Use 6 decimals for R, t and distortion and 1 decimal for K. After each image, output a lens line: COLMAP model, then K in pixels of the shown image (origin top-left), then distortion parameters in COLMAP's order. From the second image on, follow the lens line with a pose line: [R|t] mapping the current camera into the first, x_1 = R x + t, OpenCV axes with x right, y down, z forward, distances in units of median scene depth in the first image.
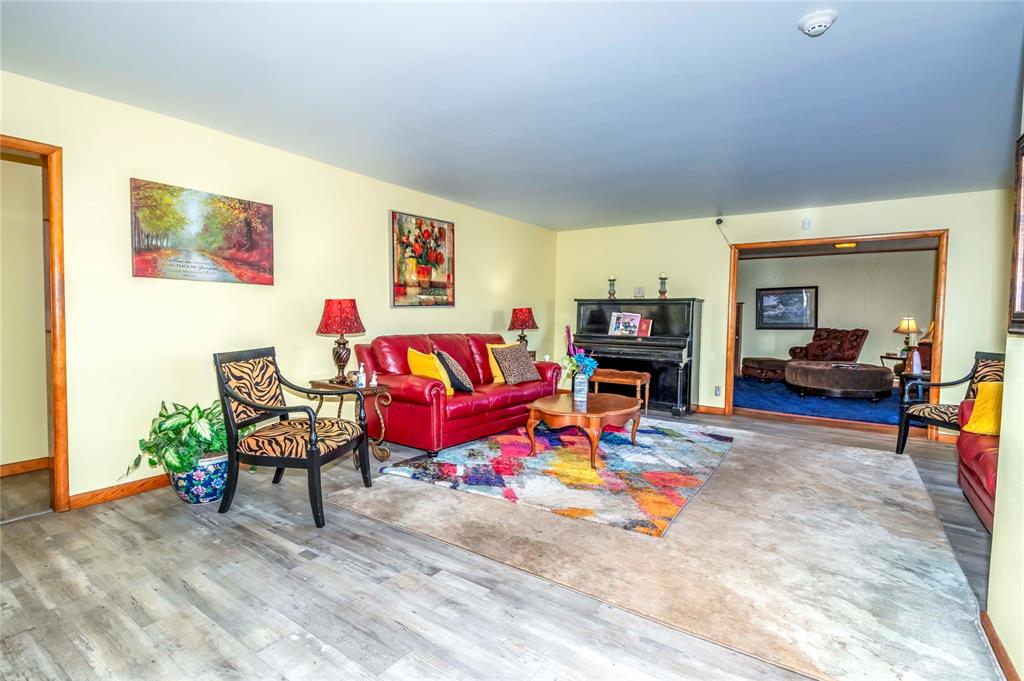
lens RADIAL K [[454.4, 0, 518.5], [0, 454.4, 332.0], [0, 0, 1]] dist [-0.001532, 0.000005]
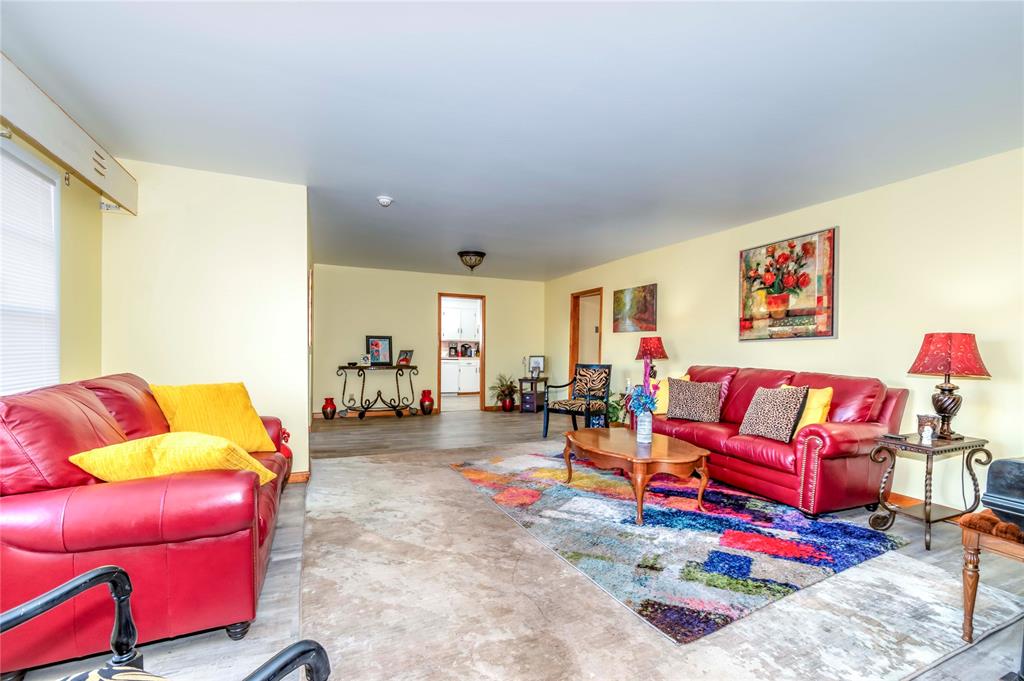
lens RADIAL K [[454.4, 0, 515.7], [0, 454.4, 347.5], [0, 0, 1]] dist [-0.001532, 0.000005]
pose [[-0.490715, -0.018068, -0.871133, 0.853745], [-0.048780, 0.998787, 0.006762, -0.020404], [0.869953, 0.045812, -0.491001, 1.009251]]
